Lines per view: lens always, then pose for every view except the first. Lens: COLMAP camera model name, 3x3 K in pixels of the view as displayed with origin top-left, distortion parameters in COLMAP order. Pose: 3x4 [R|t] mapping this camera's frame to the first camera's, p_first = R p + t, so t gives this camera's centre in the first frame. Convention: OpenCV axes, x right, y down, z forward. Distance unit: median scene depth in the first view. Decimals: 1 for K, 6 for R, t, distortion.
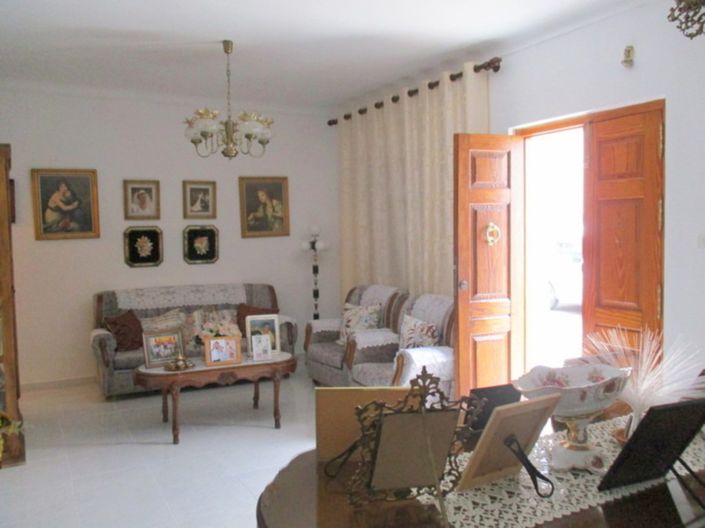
lens RADIAL K [[588.6, 0, 355.7], [0, 588.6, 263.8], [0, 0, 1]] dist [-0.019022, 0.003565]
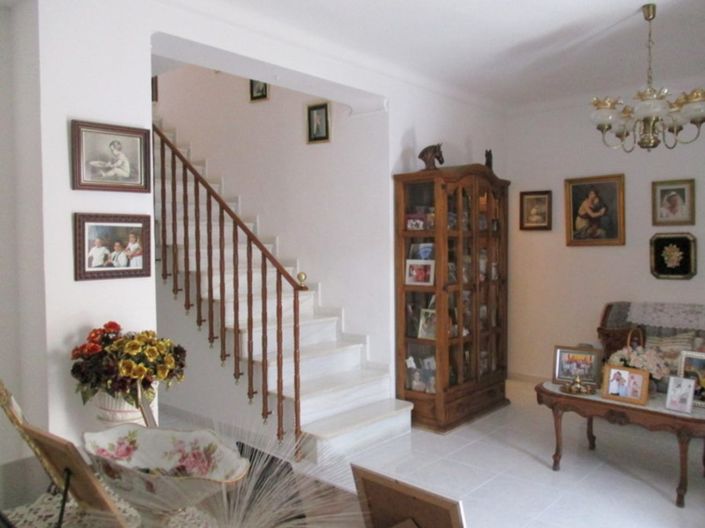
lens RADIAL K [[588.6, 0, 355.6], [0, 588.6, 263.0], [0, 0, 1]] dist [-0.019022, 0.003565]
pose [[0.341554, 0.045775, -0.938747, 0.313278], [-0.052733, 0.998173, 0.029487, -0.020745], [0.938382, 0.039431, 0.343344, 0.269972]]
